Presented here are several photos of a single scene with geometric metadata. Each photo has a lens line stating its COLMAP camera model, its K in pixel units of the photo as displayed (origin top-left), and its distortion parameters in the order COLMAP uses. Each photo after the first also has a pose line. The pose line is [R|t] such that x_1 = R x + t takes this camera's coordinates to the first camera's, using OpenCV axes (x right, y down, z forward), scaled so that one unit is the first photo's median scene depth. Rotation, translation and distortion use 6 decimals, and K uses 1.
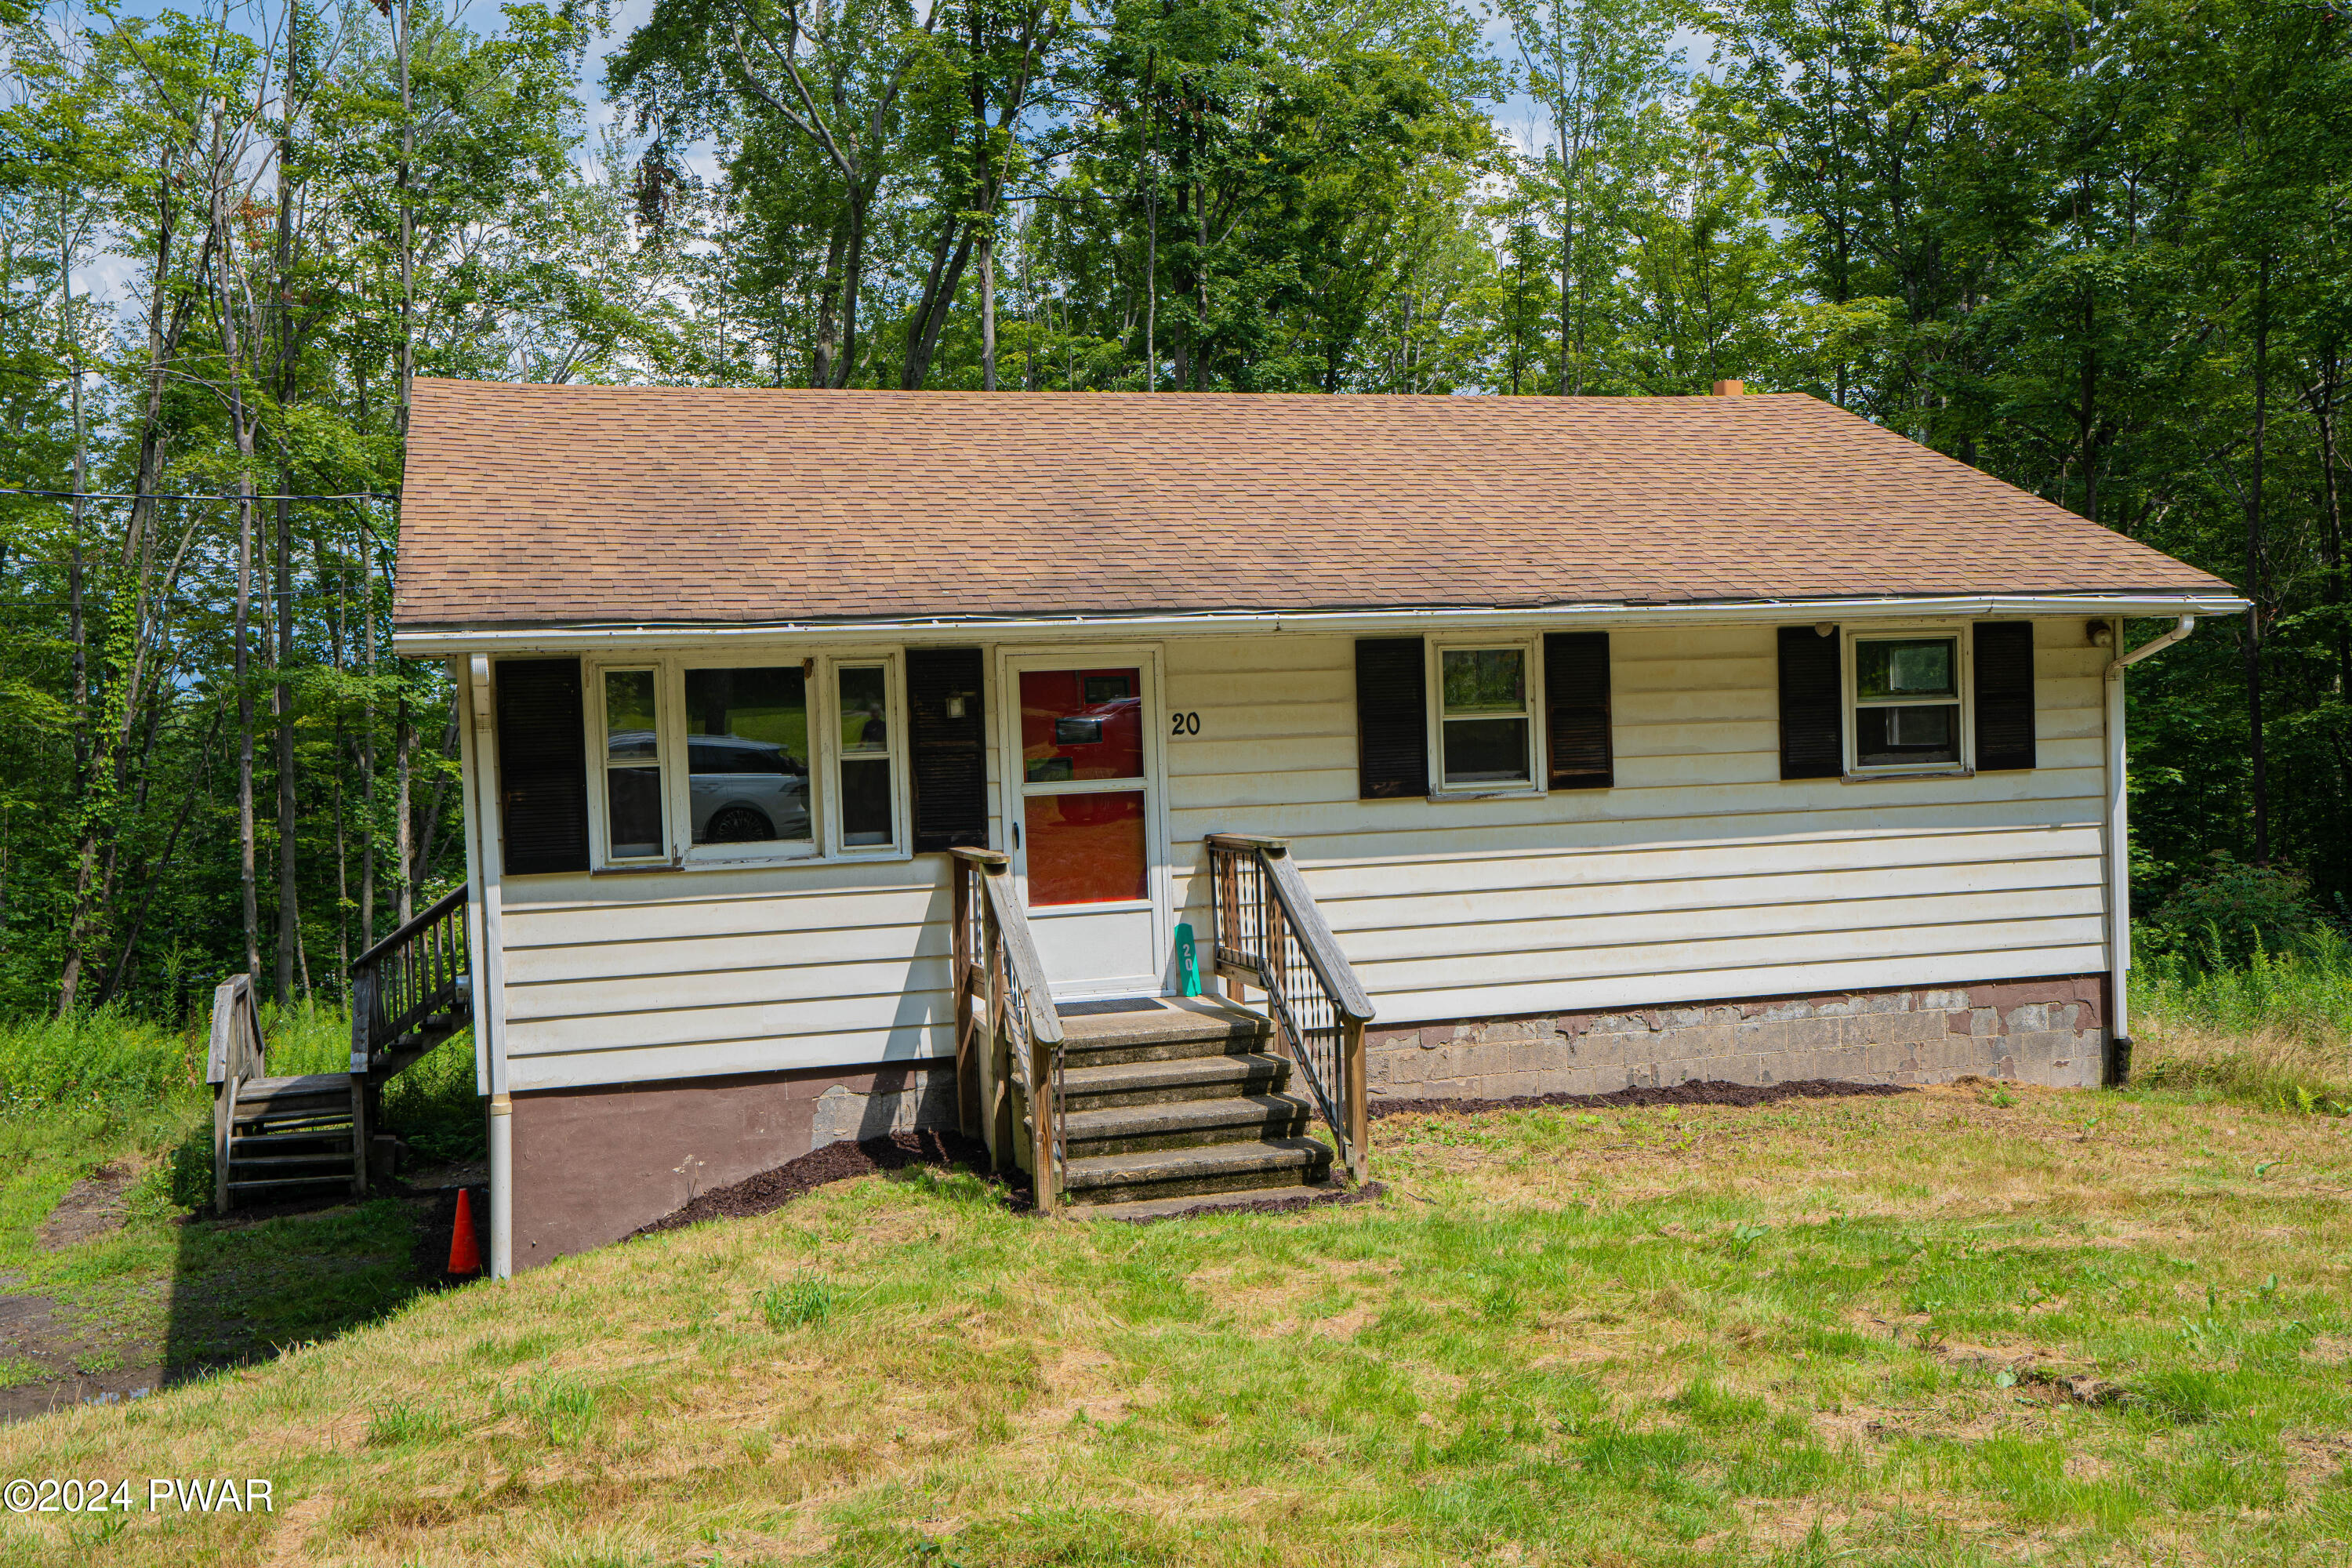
lens RADIAL K [[2235.8, 0, 1164.8], [0, 2235.8, 774.6], [0, 0, 1]] dist [0.057445, 0.000000]
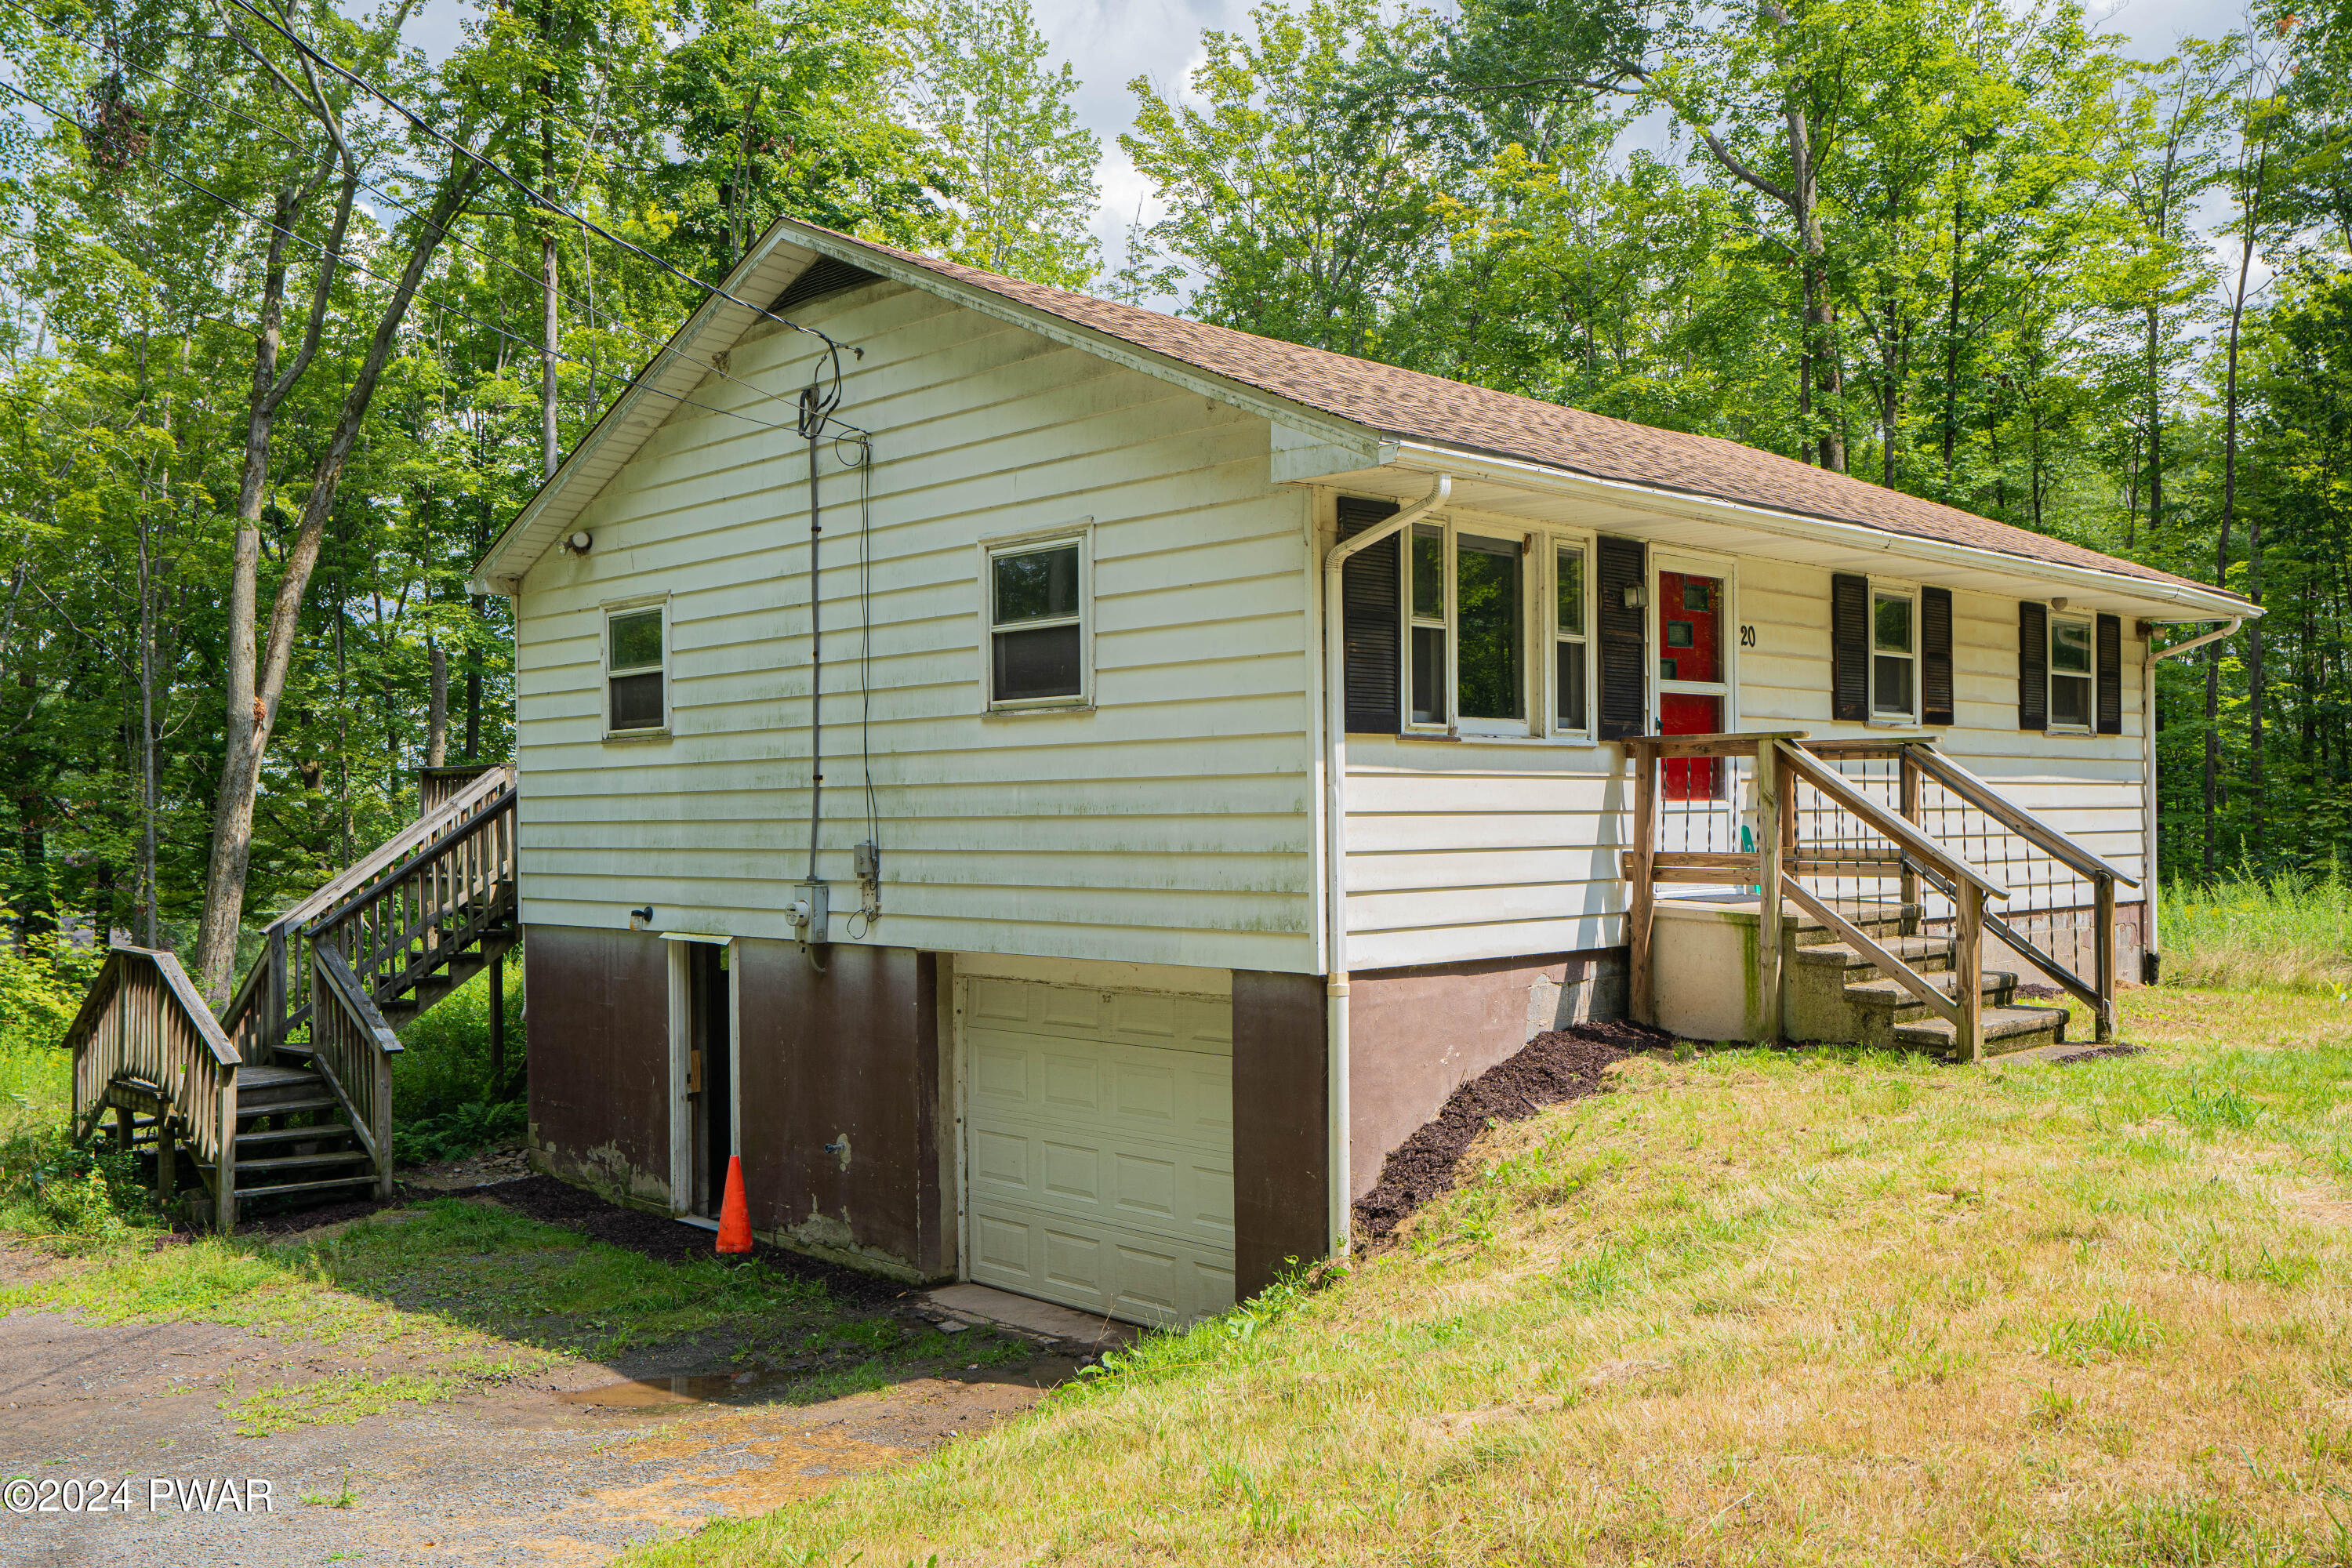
lens RADIAL K [[2030.3, 0, 1182.3], [0, 2030.3, 792.5], [0, 0, 1]] dist [0.021314, 0.008795]
pose [[0.880673, 0.033993, 0.472504, -0.690616], [-0.014188, 0.998867, -0.045417, 0.100438], [-0.473512, 0.033294, 0.880158, 0.292137]]
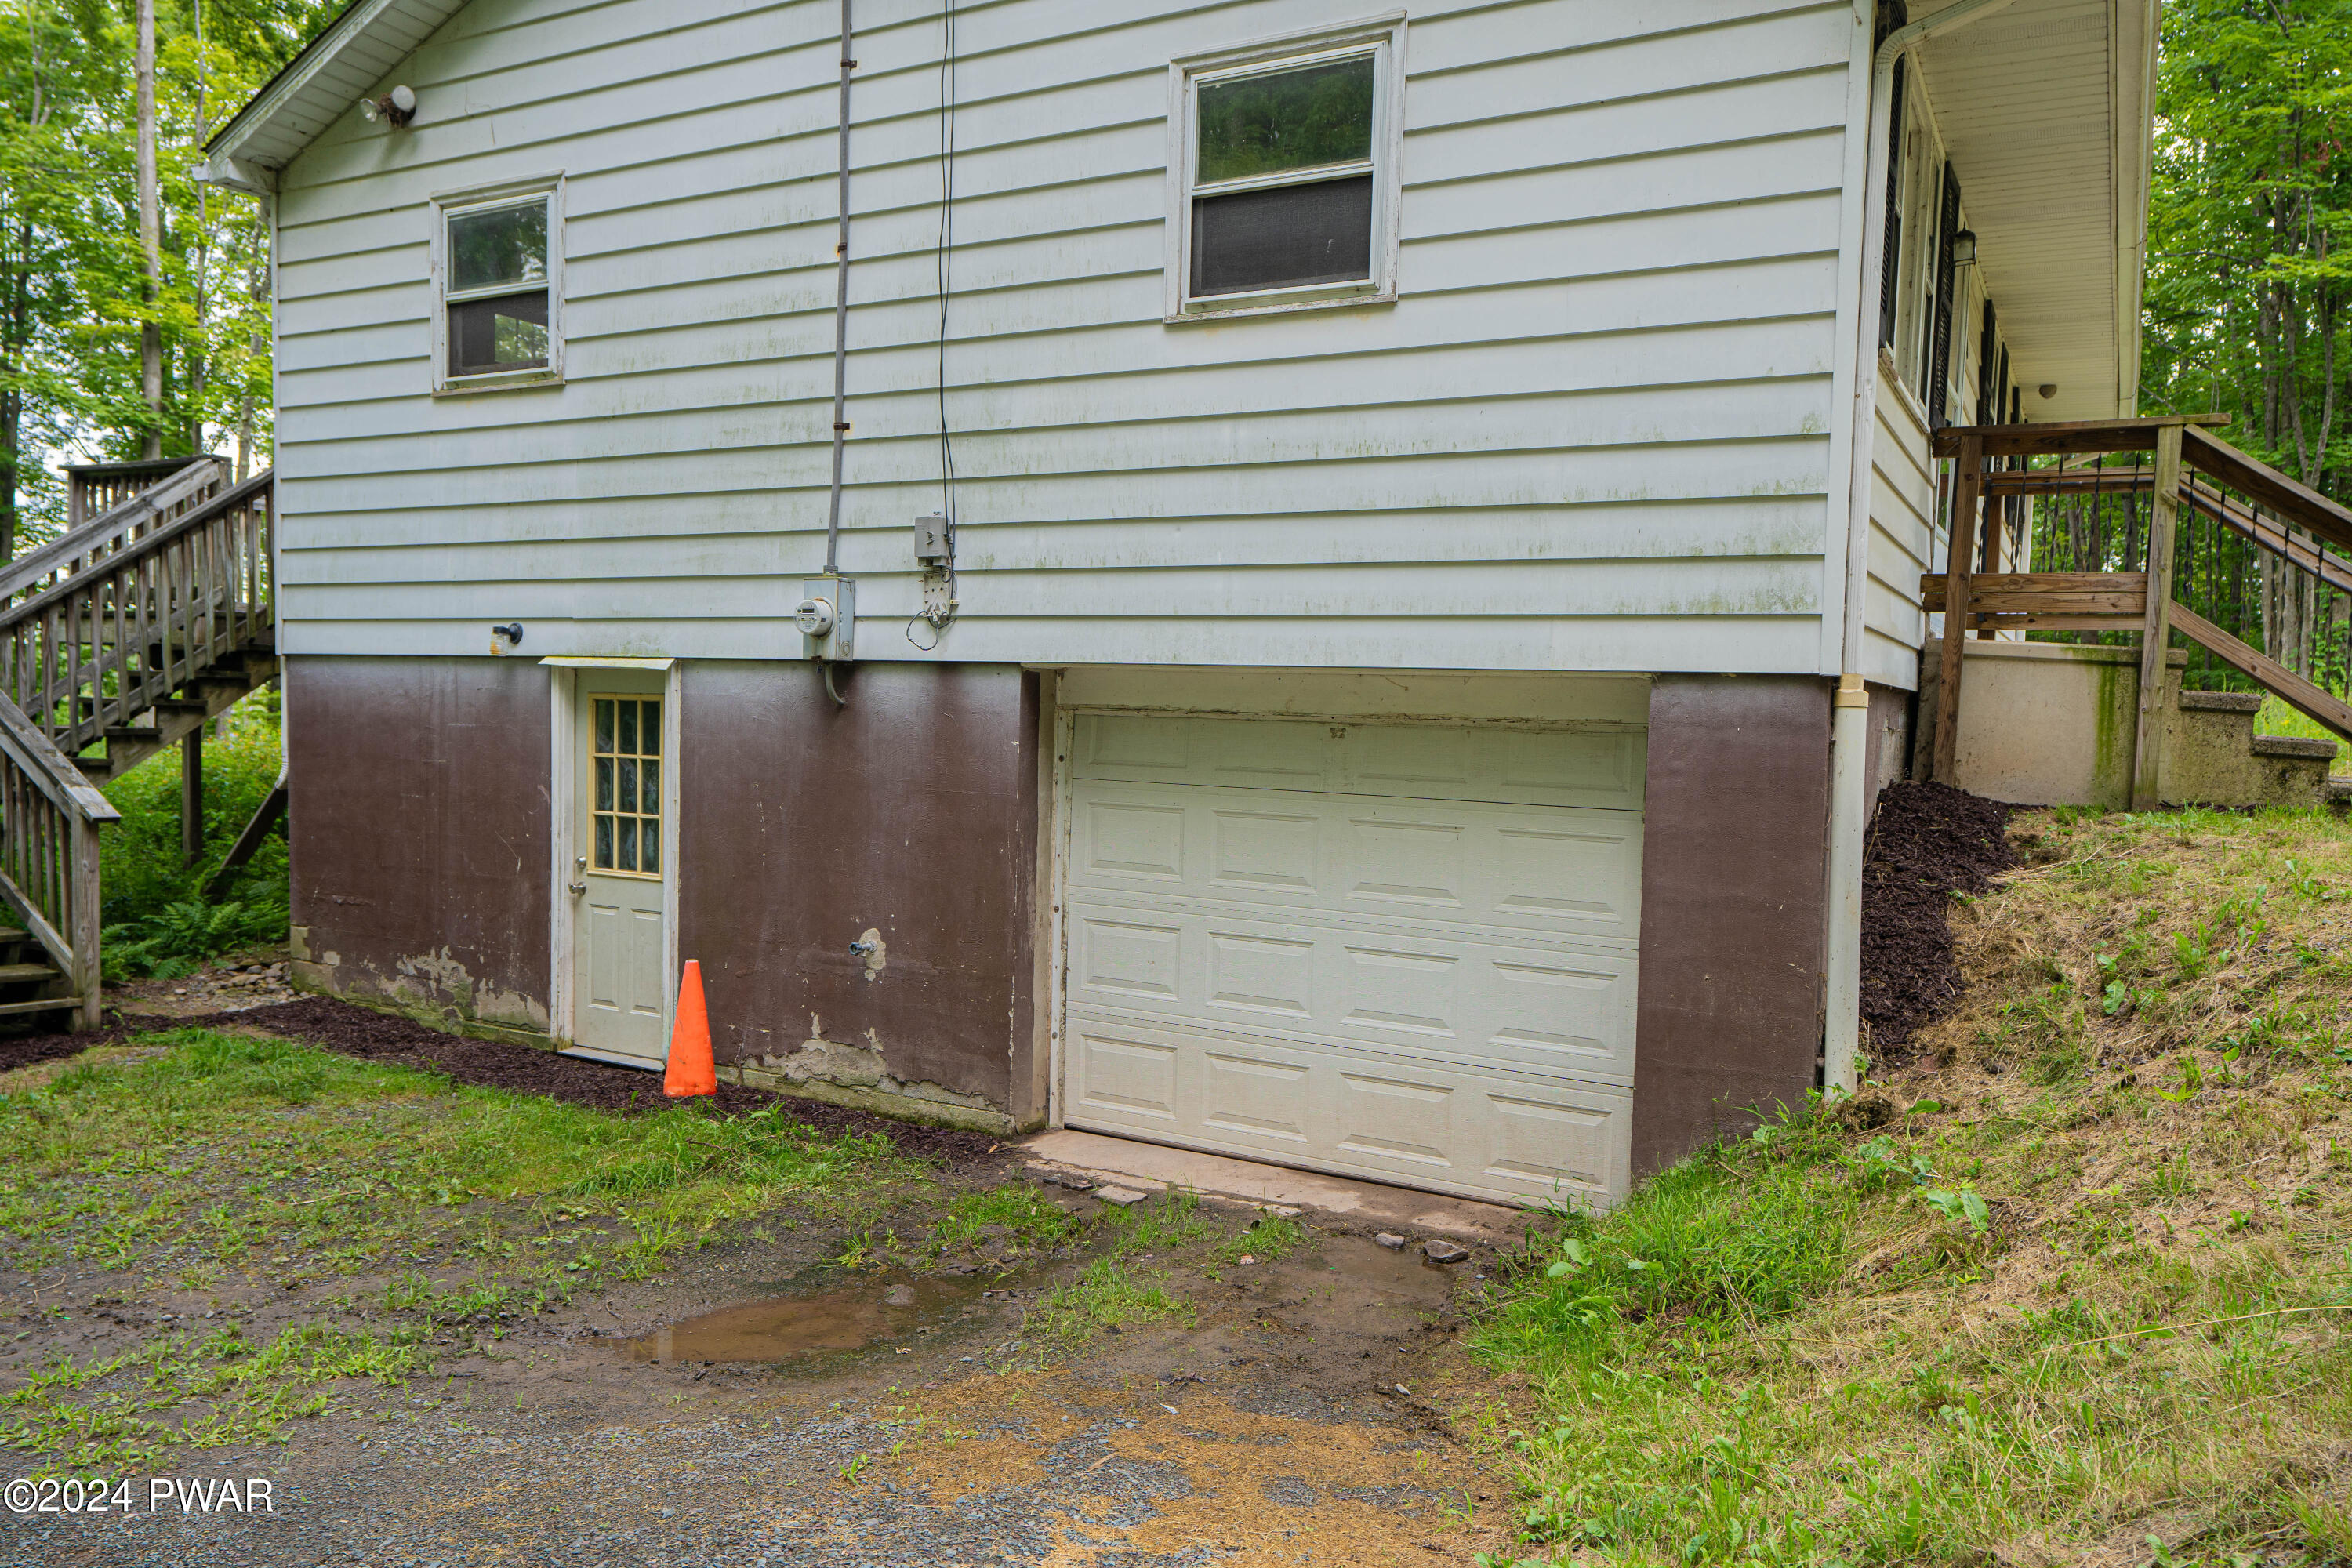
lens RADIAL K [[1728.4, 0, 1171.2], [0, 1728.4, 796.9], [0, 0, 1]] dist [0.004547, 0.020691]
pose [[0.713353, 0.020601, 0.700502, -0.710985], [-0.040784, 0.999094, 0.012151, 0.165655], [-0.699618, -0.037237, 0.713547, 0.741653]]
